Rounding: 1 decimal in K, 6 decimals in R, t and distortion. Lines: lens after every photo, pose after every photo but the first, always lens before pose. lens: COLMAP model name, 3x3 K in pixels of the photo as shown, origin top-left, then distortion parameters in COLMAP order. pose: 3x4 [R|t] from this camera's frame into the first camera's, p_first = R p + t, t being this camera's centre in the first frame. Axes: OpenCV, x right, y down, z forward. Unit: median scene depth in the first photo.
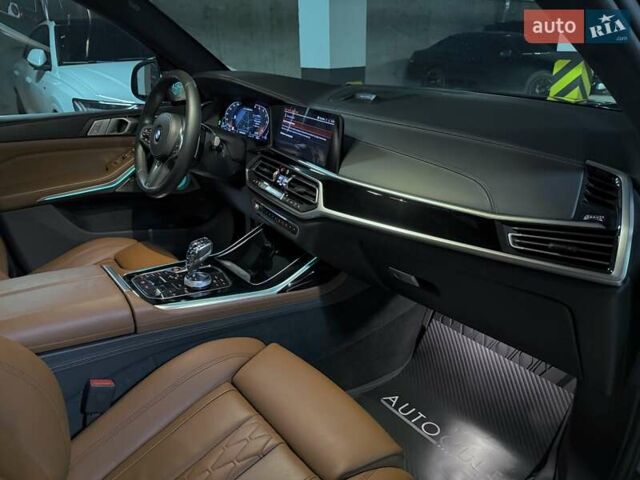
lens RADIAL K [[429.0, 0, 320.0], [0, 429.0, 240.0], [0, 0, 1]] dist [-0.018793, -0.001586]
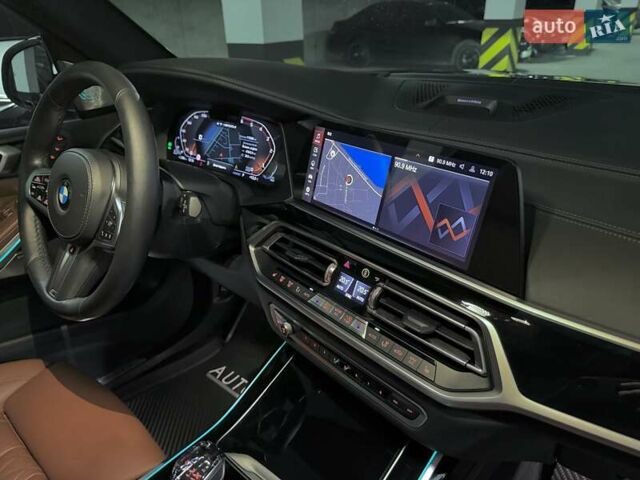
lens RADIAL K [[438.2, 0, 315.8], [0, 438.2, 238.7], [0, 0, 1]] dist [0.002221, -0.043725]
pose [[0.983031, -0.092203, 0.158583, -0.159988], [0.085418, 0.995135, 0.049093, -0.176021], [-0.162338, -0.034714, 0.986124, 0.408203]]
